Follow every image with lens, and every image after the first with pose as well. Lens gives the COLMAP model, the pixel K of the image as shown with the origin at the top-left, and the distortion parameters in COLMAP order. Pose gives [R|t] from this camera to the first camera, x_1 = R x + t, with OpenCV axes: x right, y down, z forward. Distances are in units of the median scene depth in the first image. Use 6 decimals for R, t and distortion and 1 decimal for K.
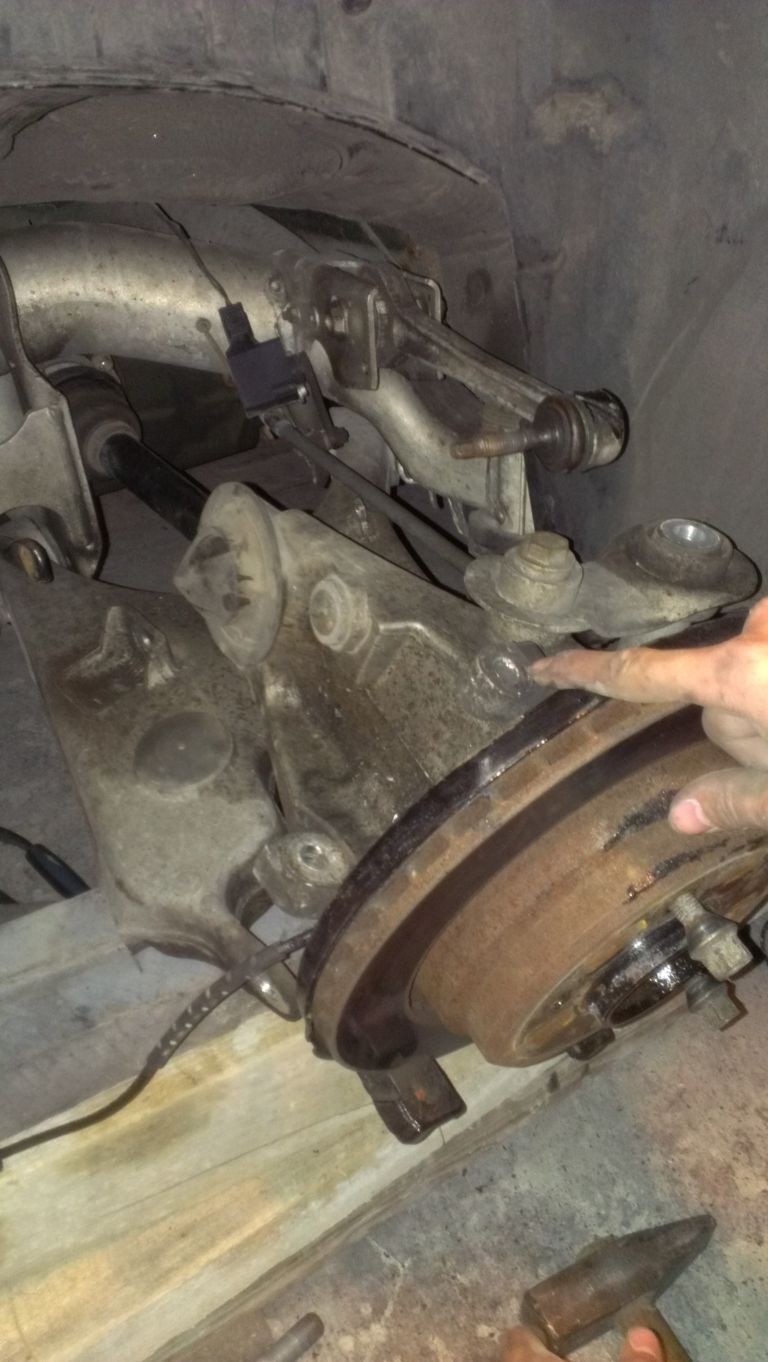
lens RADIAL K [[1127.6, 0, 384.0], [0, 1127.6, 681.0], [0, 0, 1]] dist [0.147230, -0.233056]
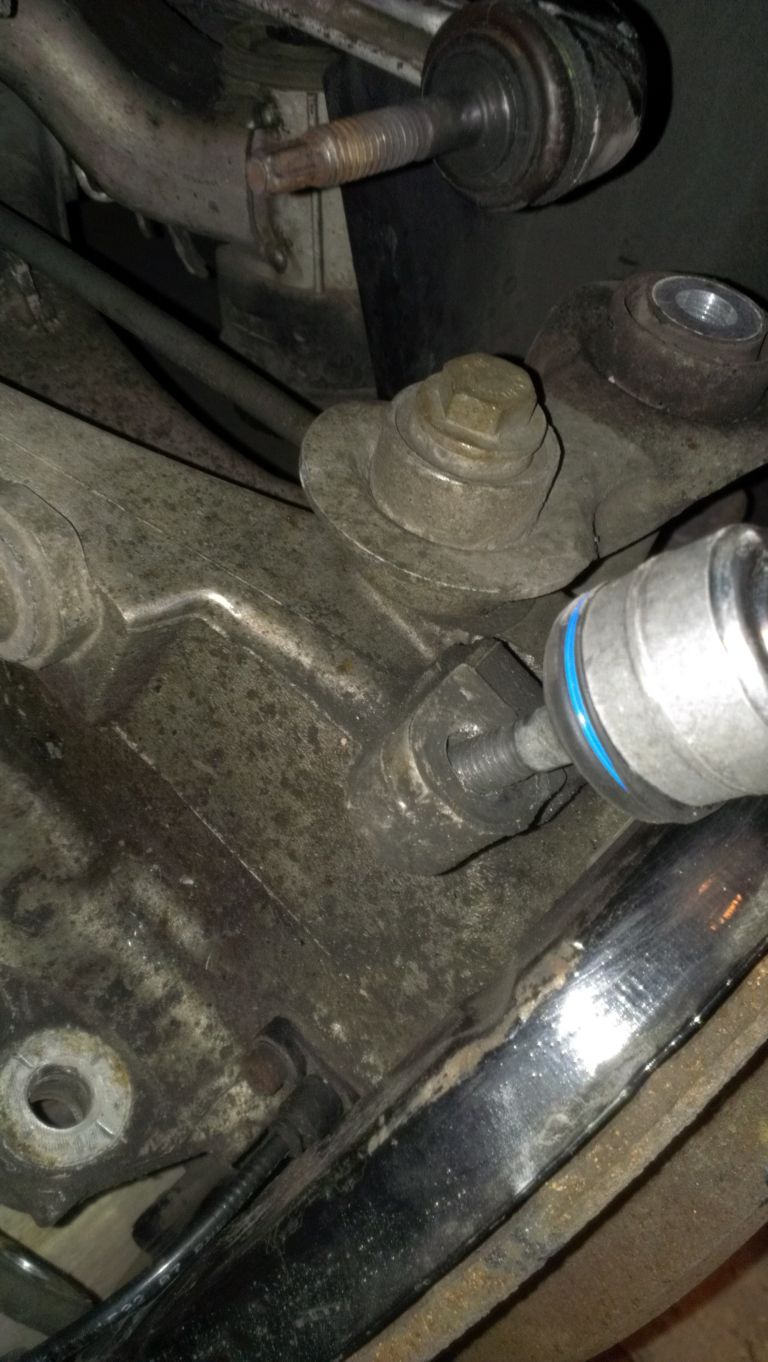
lens RADIAL K [[1120.2, 0, 376.5], [0, 1120.2, 678.8], [0, 0, 1]] dist [0.148993, -0.275914]
pose [[0.963708, -0.159694, 0.213927, -0.006515], [0.097332, 0.956374, 0.275454, -0.127040], [-0.248583, -0.244635, 0.937209, 0.530457]]
